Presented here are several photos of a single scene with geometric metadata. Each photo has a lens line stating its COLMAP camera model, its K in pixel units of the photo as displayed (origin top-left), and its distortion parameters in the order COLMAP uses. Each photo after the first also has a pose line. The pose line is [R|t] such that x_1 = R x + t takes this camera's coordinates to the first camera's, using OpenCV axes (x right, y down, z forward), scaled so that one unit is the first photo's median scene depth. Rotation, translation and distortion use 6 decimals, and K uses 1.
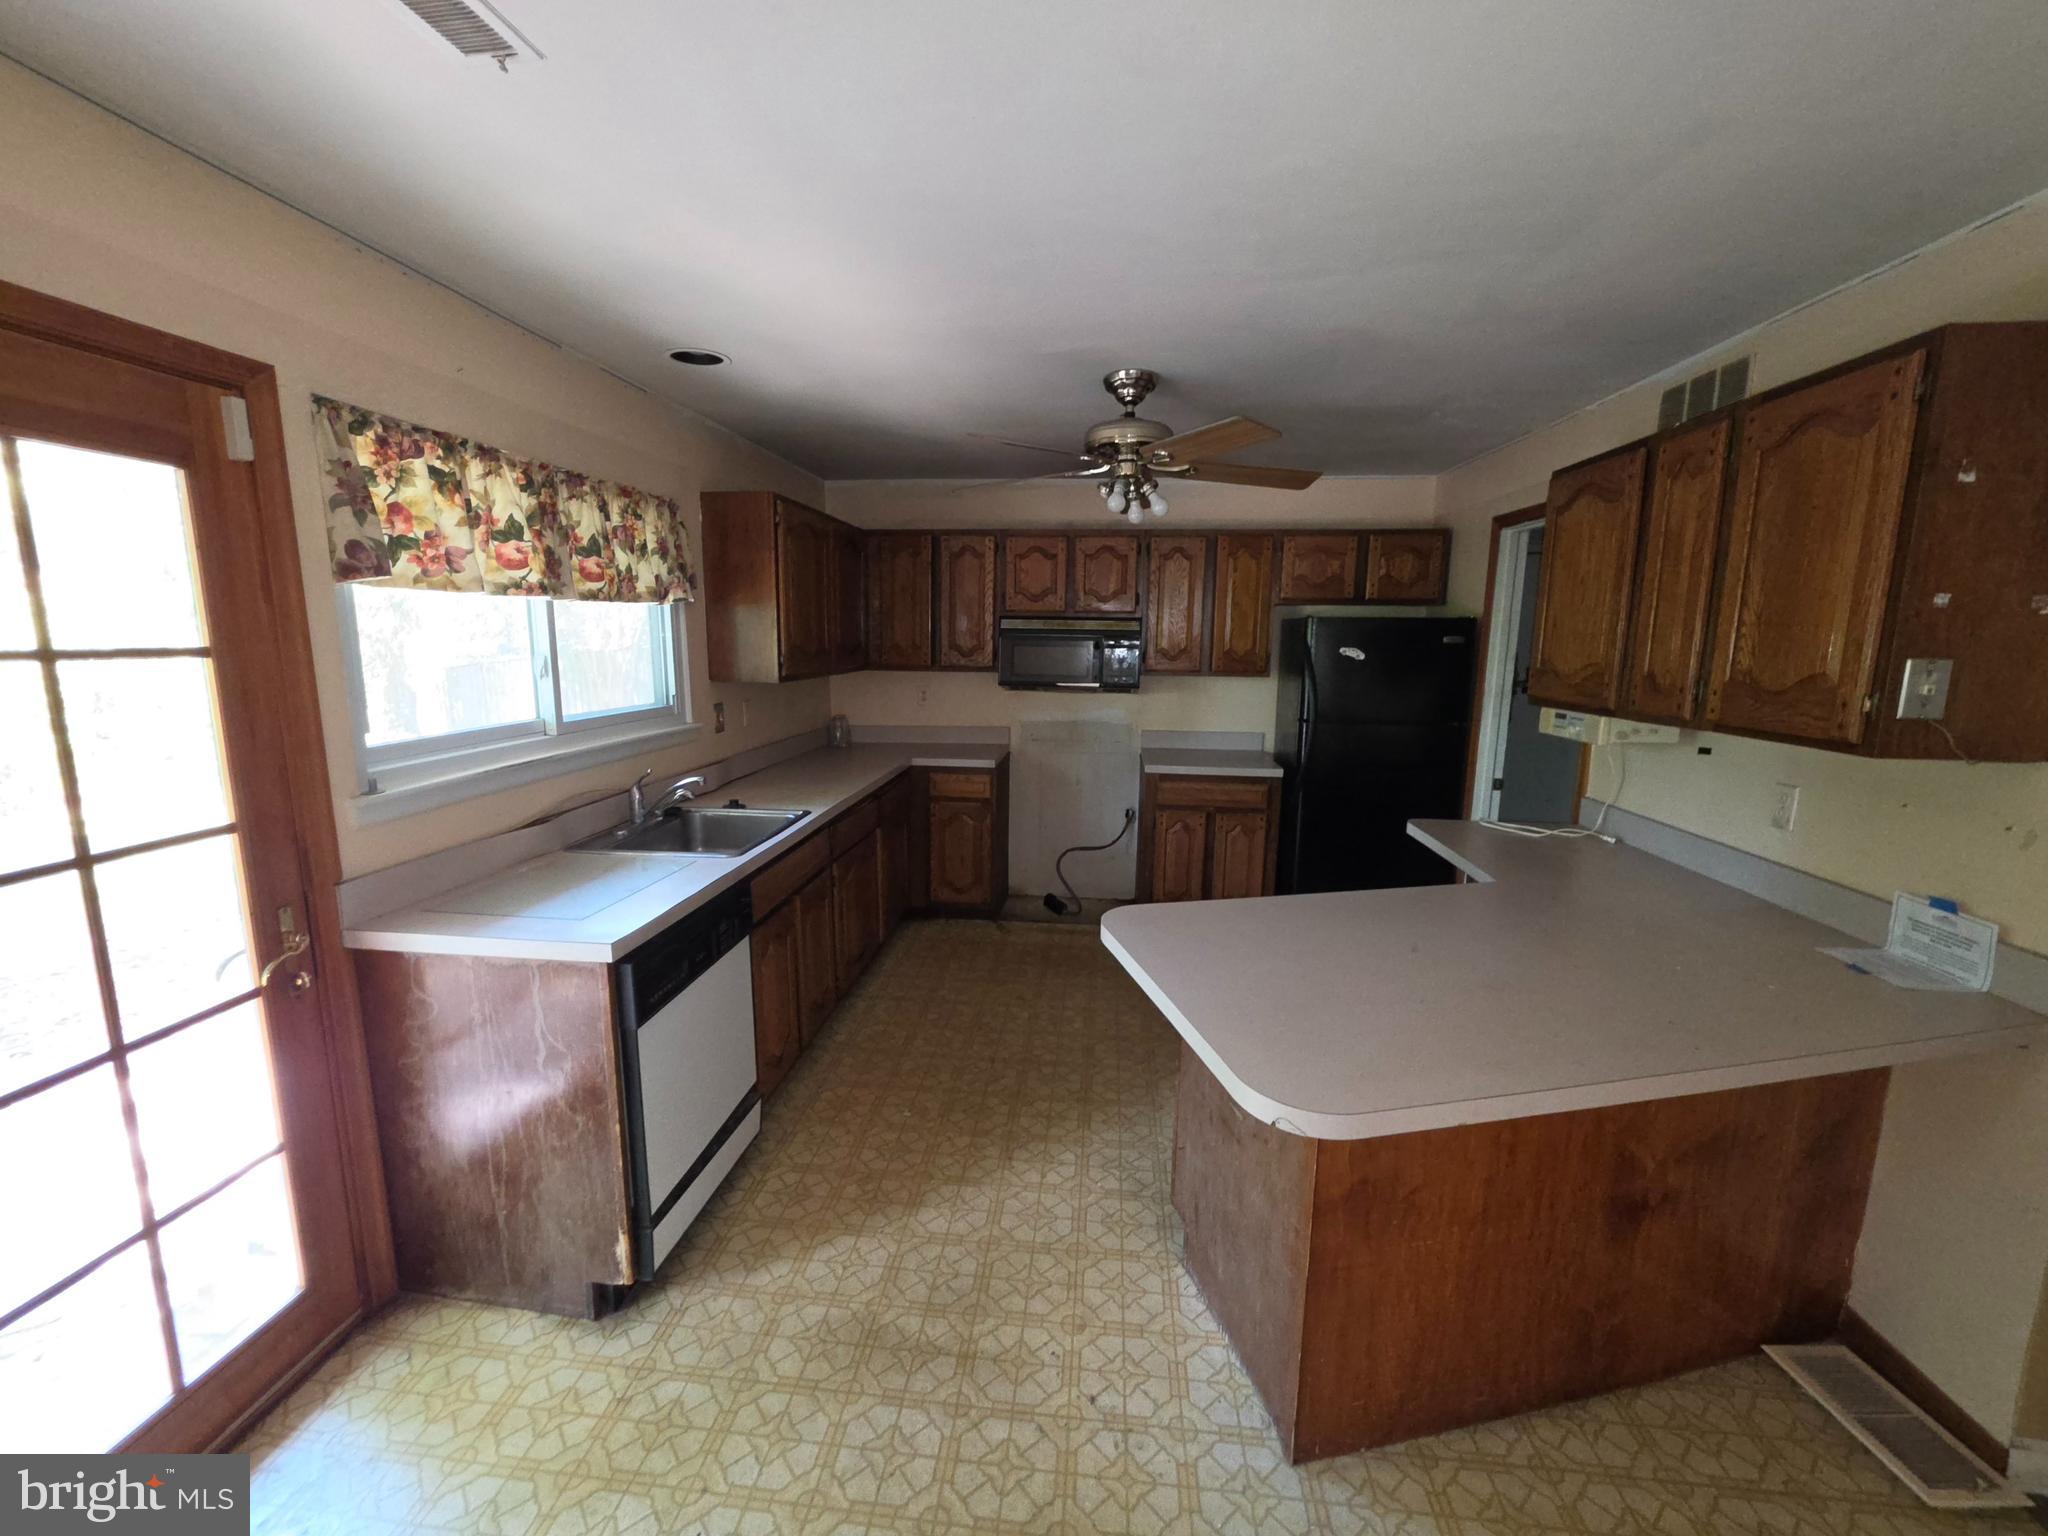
lens RADIAL K [[815.8, 0, 1024.4], [0, 815.8, 762.8], [0, 0, 1]] dist [-0.012009, 0.002622]
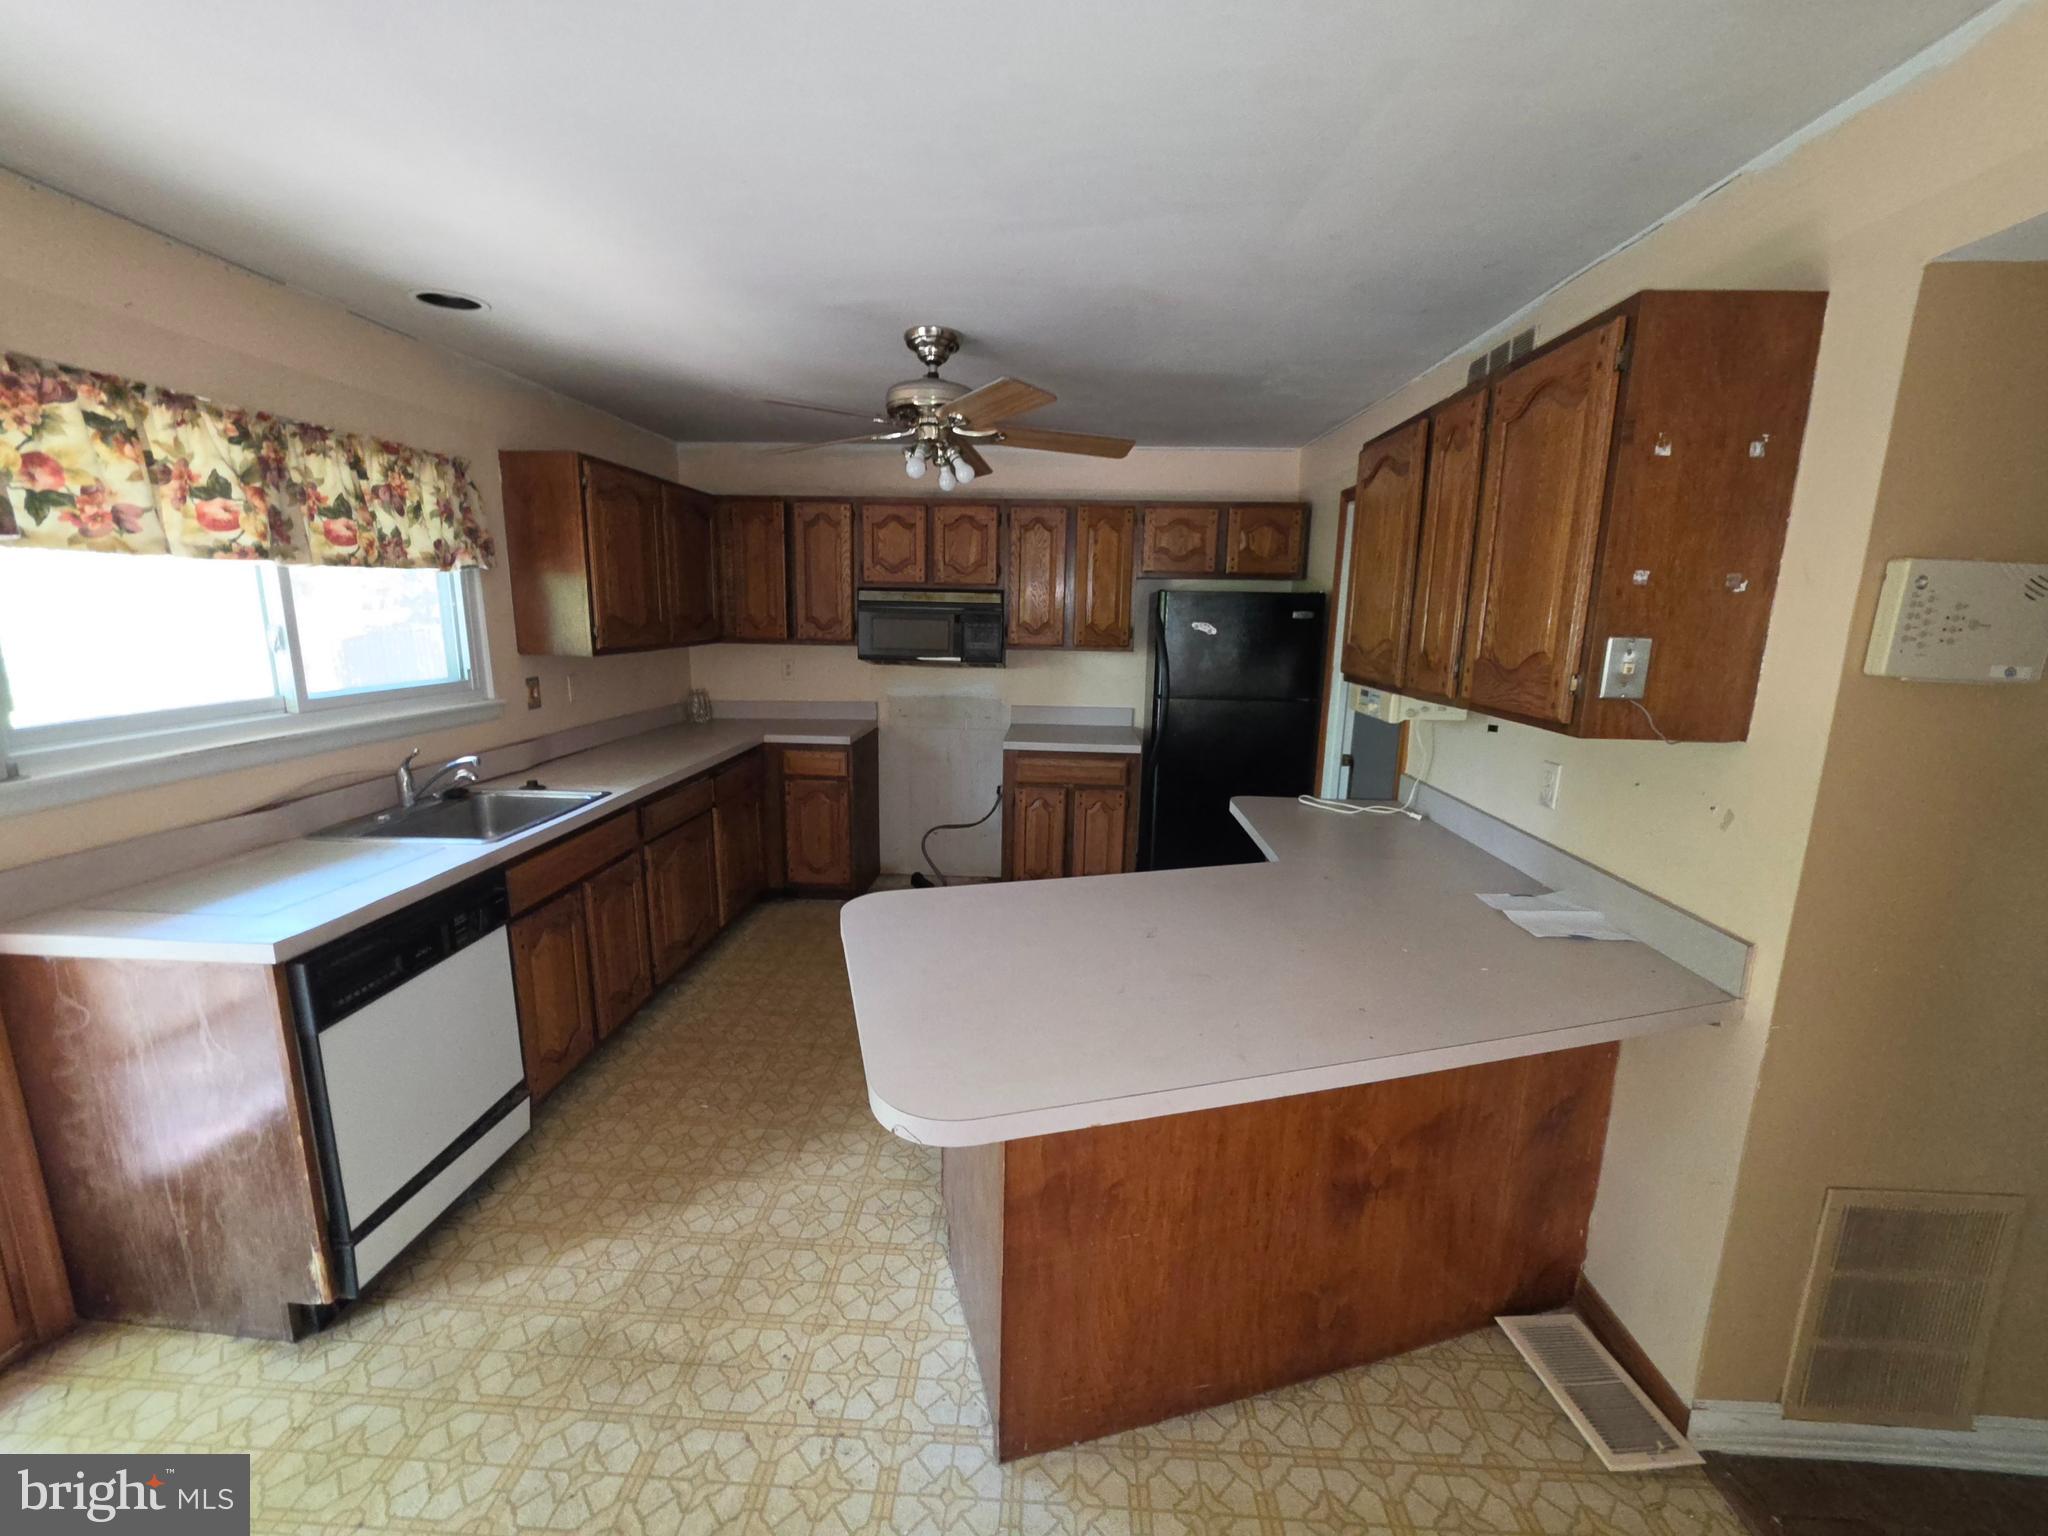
lens RADIAL K [[817.6, 0, 1020.4], [0, 817.6, 763.5], [0, 0, 1]] dist [-0.011174, 0.001939]
pose [[0.998126, -0.004121, 0.061056, 0.227905], [0.002118, 0.999459, 0.032833, -0.006568], [-0.061159, -0.032642, 0.997594, 0.037101]]
